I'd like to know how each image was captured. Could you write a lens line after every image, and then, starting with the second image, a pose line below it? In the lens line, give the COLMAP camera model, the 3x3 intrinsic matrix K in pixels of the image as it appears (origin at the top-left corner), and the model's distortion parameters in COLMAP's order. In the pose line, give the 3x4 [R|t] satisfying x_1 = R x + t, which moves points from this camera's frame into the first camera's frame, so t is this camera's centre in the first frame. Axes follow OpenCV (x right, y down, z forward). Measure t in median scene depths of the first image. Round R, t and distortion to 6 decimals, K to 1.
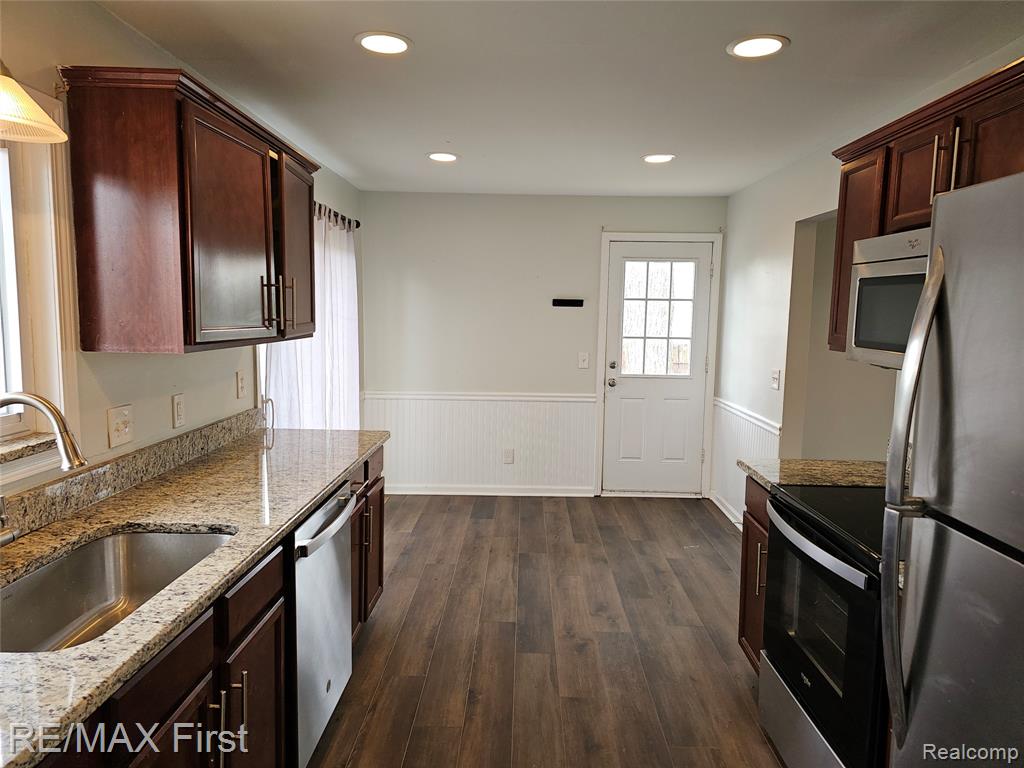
lens RADIAL K [[682.1, 0, 517.9], [0, 682.1, 383.8], [0, 0, 1]] dist [0.080725, -0.081111]
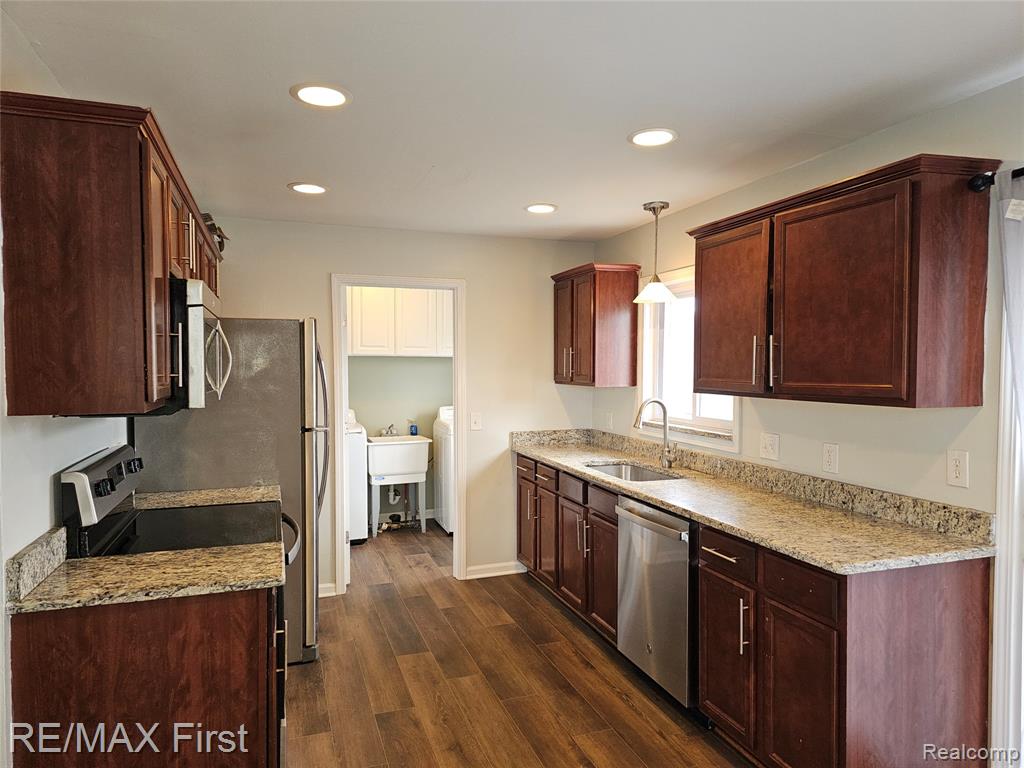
lens RADIAL K [[682.1, 0, 517.9], [0, 682.1, 383.8], [0, 0, 1]] dist [0.080725, -0.081111]
pose [[-0.936532, -0.010722, -0.350418, 0.395111], [-0.059446, 0.989915, 0.128586, -0.202395], [0.345505, 0.141256, -0.927725, 1.909051]]
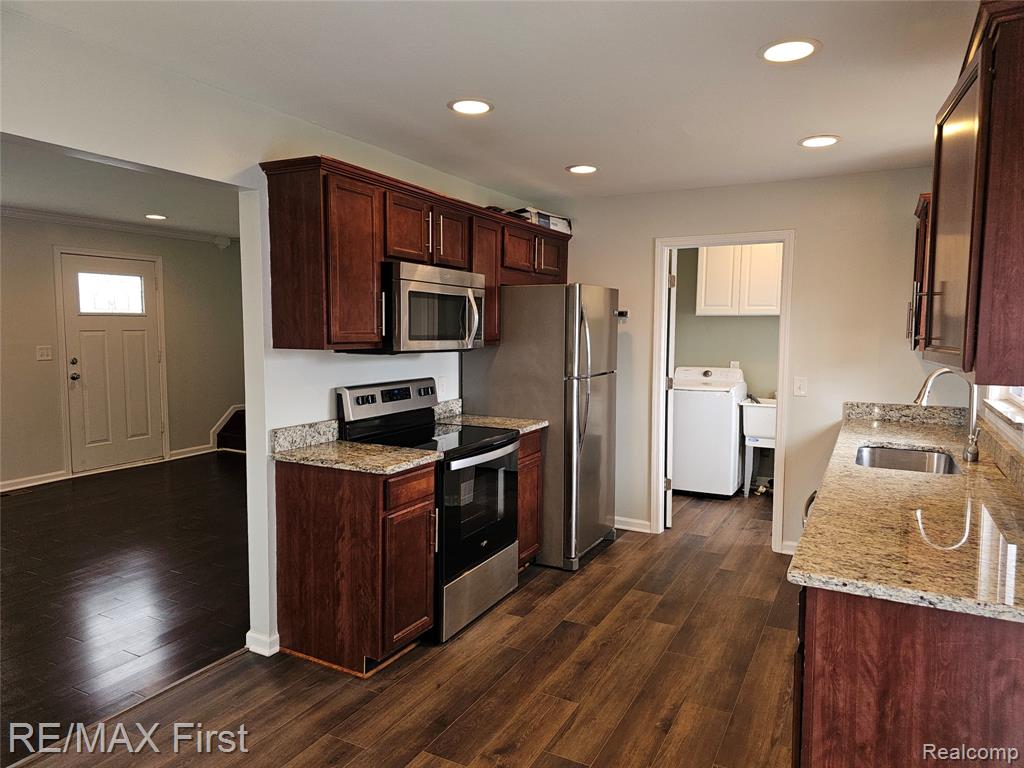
lens RADIAL K [[682.1, 0, 517.9], [0, 682.1, 383.8], [0, 0, 1]] dist [0.080725, -0.081111]
pose [[-0.891700, -0.065881, 0.447806, -0.299928], [0.026641, 0.979996, 0.197227, -0.216823], [-0.451841, 0.187797, -0.872108, 1.964999]]
